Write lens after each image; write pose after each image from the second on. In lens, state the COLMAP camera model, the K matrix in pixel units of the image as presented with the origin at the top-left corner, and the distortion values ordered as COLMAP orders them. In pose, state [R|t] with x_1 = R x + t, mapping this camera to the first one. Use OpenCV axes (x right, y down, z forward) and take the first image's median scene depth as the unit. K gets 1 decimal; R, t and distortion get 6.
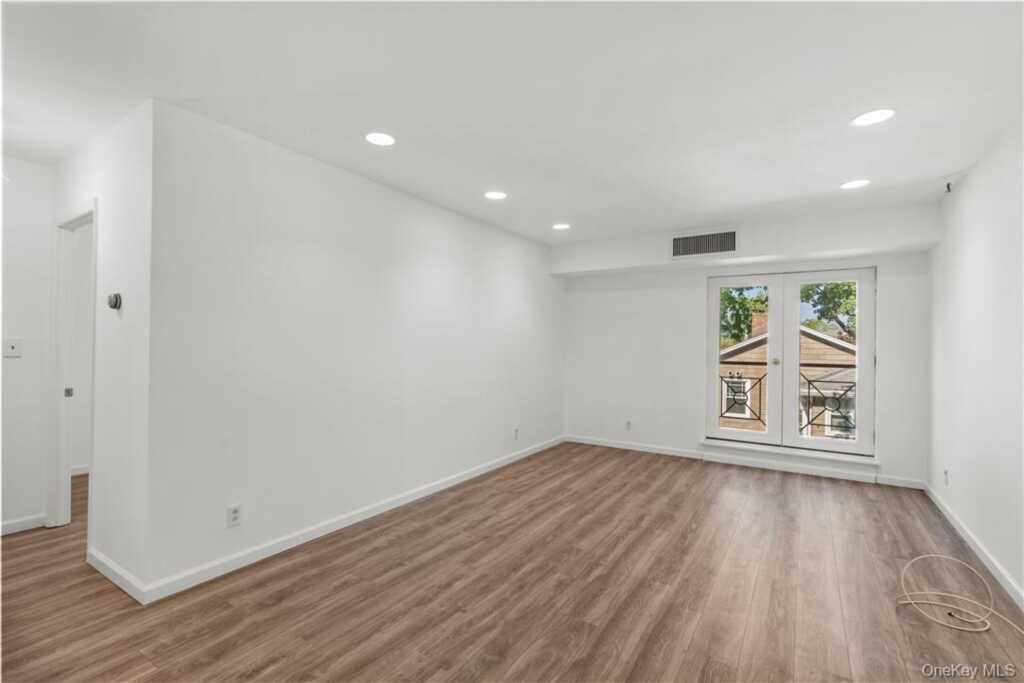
lens RADIAL K [[458.4, 0, 509.8], [0, 458.4, 342.0], [0, 0, 1]] dist [-0.009783, 0.000495]
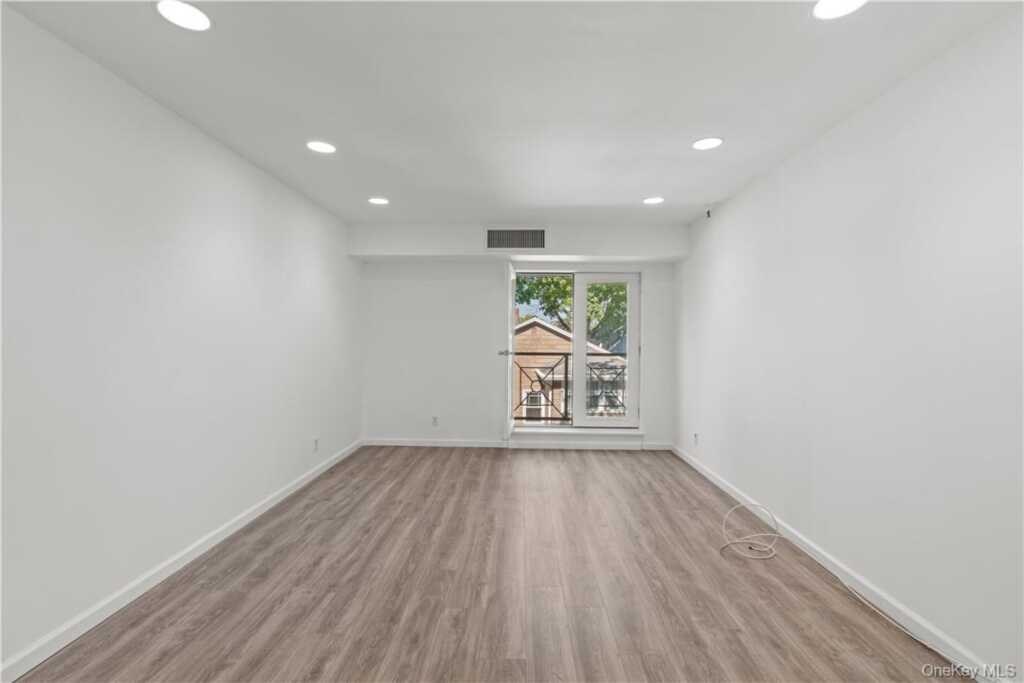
lens RADIAL K [[460.3, 0, 510.0], [0, 460.3, 338.7], [0, 0, 1]] dist [-0.009281, 0.001142]
pose [[0.853753, -0.003912, 0.520663, -0.156627], [-0.001327, 0.999952, 0.009690, 0.000572], [-0.520676, -0.008964, 0.853707, 0.149019]]
